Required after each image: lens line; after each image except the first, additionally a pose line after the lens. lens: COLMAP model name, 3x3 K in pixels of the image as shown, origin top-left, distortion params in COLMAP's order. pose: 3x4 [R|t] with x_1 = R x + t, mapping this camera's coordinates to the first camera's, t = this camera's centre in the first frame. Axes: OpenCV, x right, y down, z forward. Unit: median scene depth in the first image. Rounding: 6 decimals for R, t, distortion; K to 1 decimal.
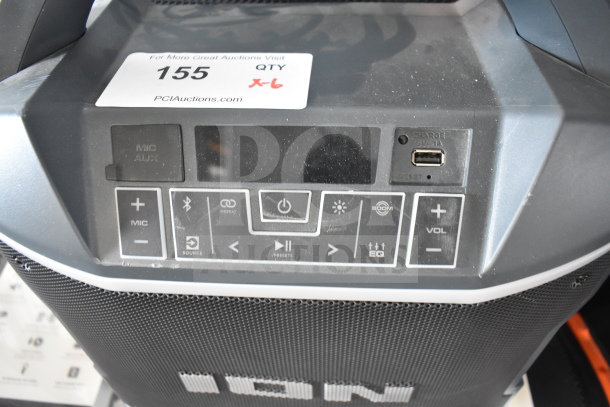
lens RADIAL K [[469.5, 0, 305.0], [0, 469.5, 203.5], [0, 0, 1]] dist [-0.100702, 0.002734]
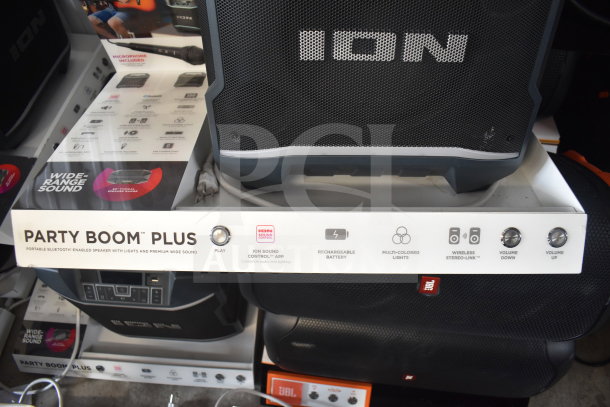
lens RADIAL K [[469.5, 0, 305.0], [0, 469.5, 203.5], [0, 0, 1]] dist [-0.100702, 0.002734]
pose [[0.999370, -0.006660, 0.034863, -0.440438], [0.010789, 0.992761, -0.119618, 1.491335], [-0.033814, 0.119918, 0.992208, -0.443654]]
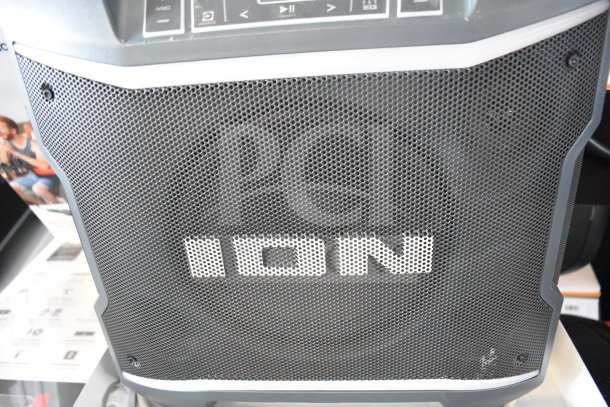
lens RADIAL K [[474.2, 0, 305.0], [0, 474.2, 203.5], [0, 0, 1]] dist [-0.100963, 0.006900]
pose [[0.998634, -0.036317, -0.037555, 0.021483], [0.021642, 0.941860, -0.335308, 0.898935], [0.047549, 0.334037, 0.941360, 0.096002]]
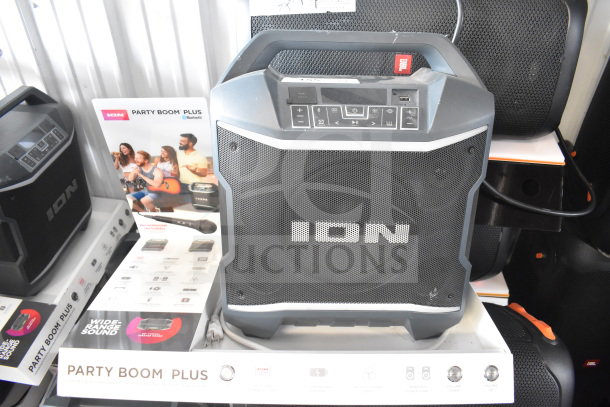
lens RADIAL K [[474.2, 0, 305.0], [0, 474.2, 203.5], [0, 0, 1]] dist [-0.100963, 0.006900]
pose [[0.997827, 0.017544, 0.063503, -0.495857], [0.010986, 0.906090, -0.422942, 1.648521], [-0.064959, 0.422721, 0.903929, -1.241614]]
